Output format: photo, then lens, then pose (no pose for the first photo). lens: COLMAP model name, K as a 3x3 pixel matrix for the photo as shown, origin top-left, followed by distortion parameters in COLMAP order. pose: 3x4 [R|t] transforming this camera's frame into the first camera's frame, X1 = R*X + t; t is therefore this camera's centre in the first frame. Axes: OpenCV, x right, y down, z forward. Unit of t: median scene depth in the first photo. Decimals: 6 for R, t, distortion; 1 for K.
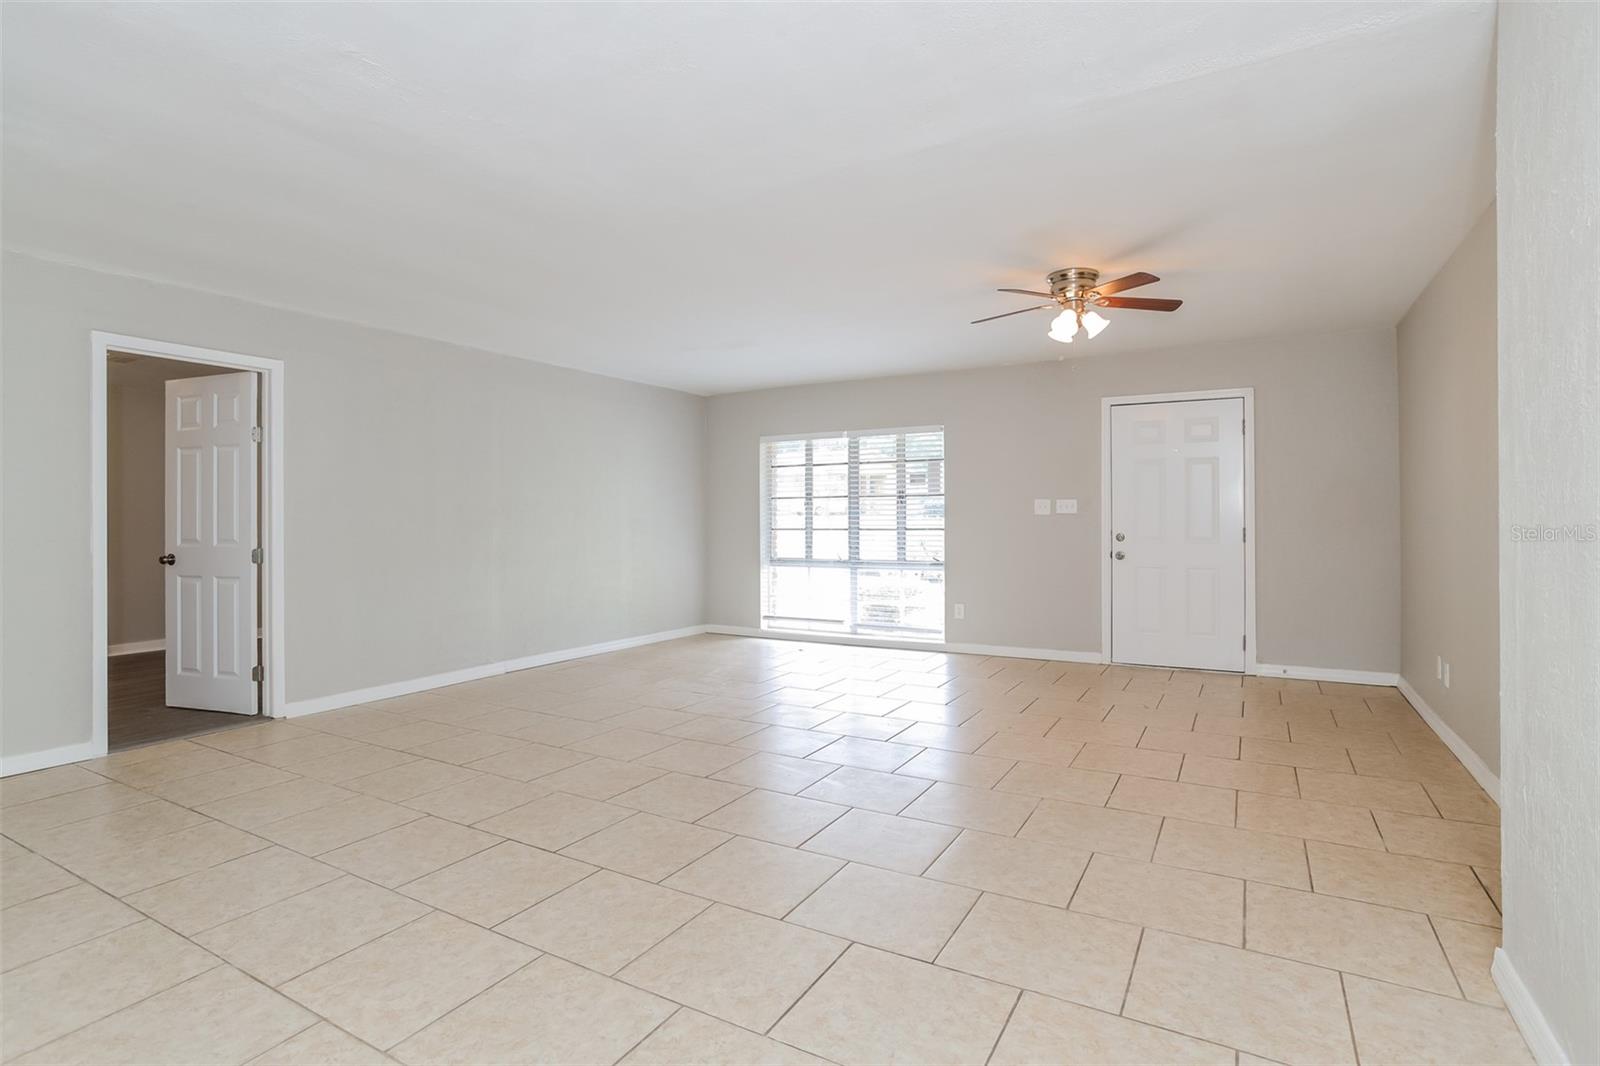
lens RADIAL K [[795.5, 0, 804.9], [0, 795.5, 530.3], [0, 0, 1]] dist [-0.000331, 0.000828]
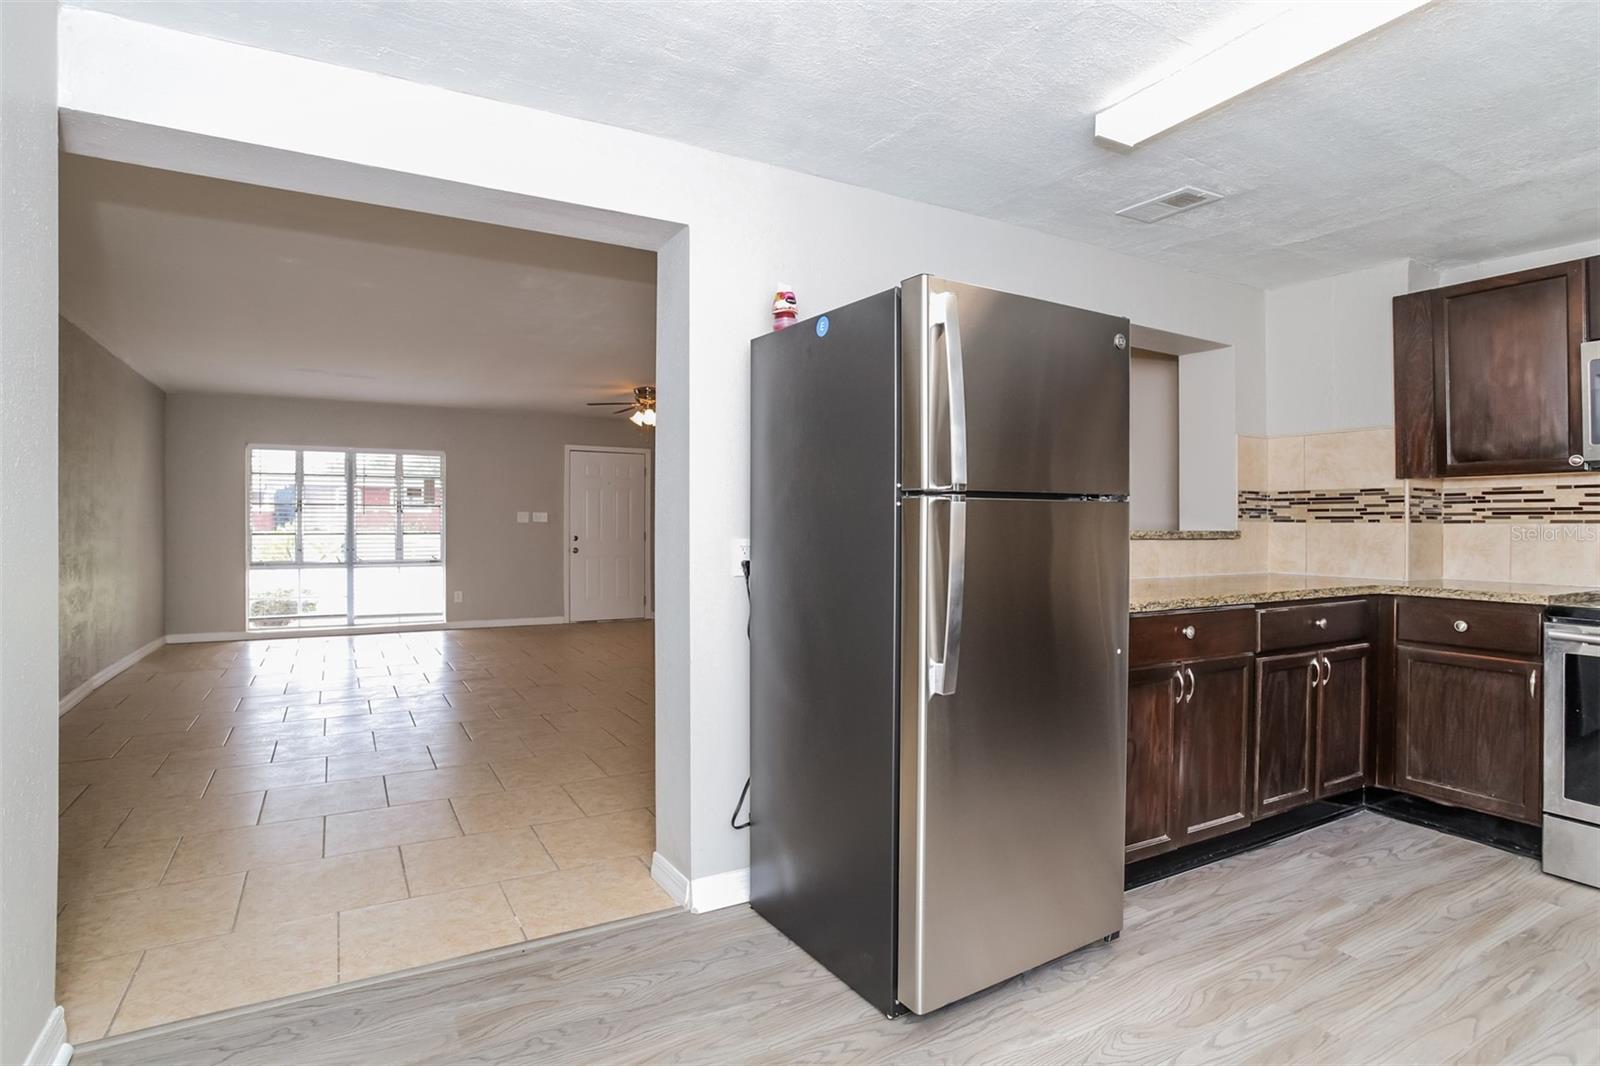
lens RADIAL K [[795.5, 0, 789.6], [0, 795.5, 527.3], [0, 0, 1]] dist [-0.000331, 0.000828]
pose [[0.518378, -0.002625, 0.855147, -0.603100], [-0.002649, 0.999986, 0.004675, -0.017812], [-0.855147, -0.004689, 0.518364, -0.130694]]
